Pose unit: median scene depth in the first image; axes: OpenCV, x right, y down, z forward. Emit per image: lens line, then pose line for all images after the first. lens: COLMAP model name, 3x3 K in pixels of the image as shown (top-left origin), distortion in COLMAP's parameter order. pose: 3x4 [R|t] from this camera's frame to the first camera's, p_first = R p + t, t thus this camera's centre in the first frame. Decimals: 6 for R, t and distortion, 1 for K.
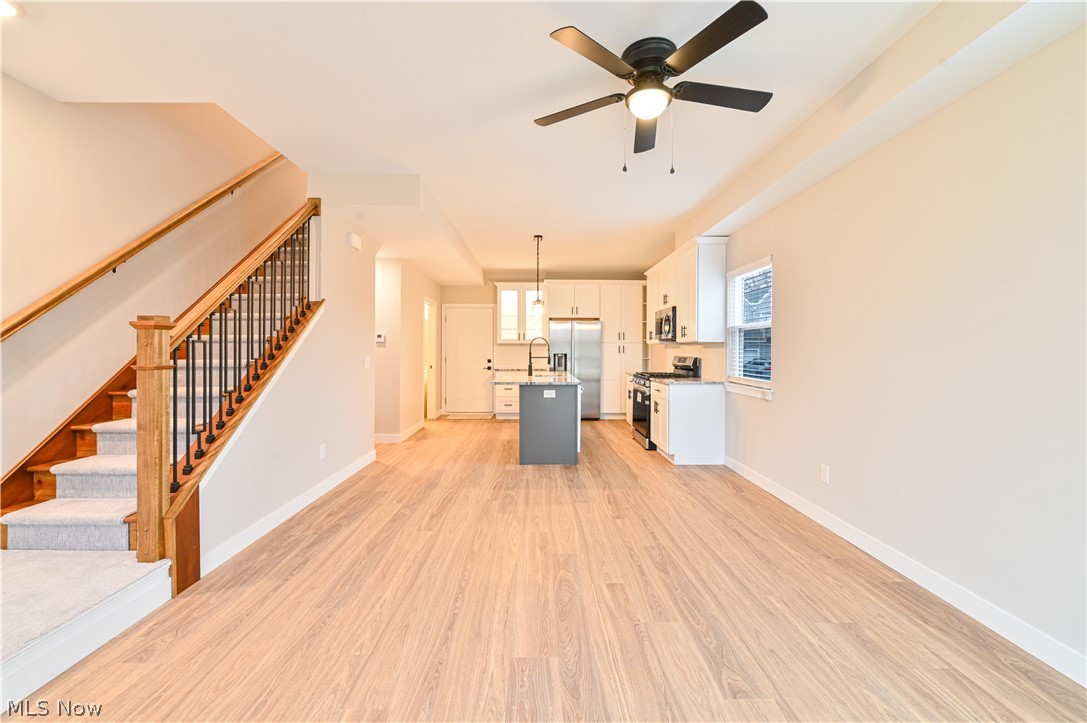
lens RADIAL K [[432.7, 0, 539.2], [0, 432.7, 357.0], [0, 0, 1]] dist [-0.003836, -0.000273]
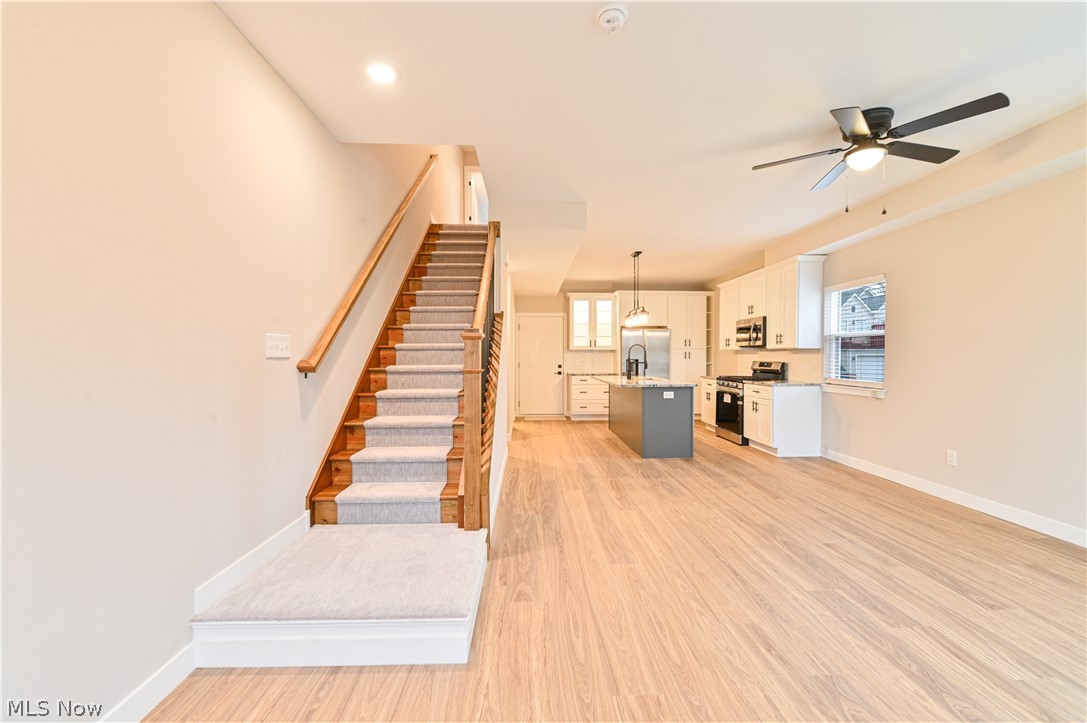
lens RADIAL K [[433.4, 0, 543.5], [0, 433.4, 361.5], [0, 0, 1]] dist [0.017424, -0.007982]
pose [[0.998934, -0.003404, 0.046046, -0.390383], [0.003619, 0.999983, -0.004587, 0.003117], [-0.046030, 0.004749, 0.998929, -0.120886]]
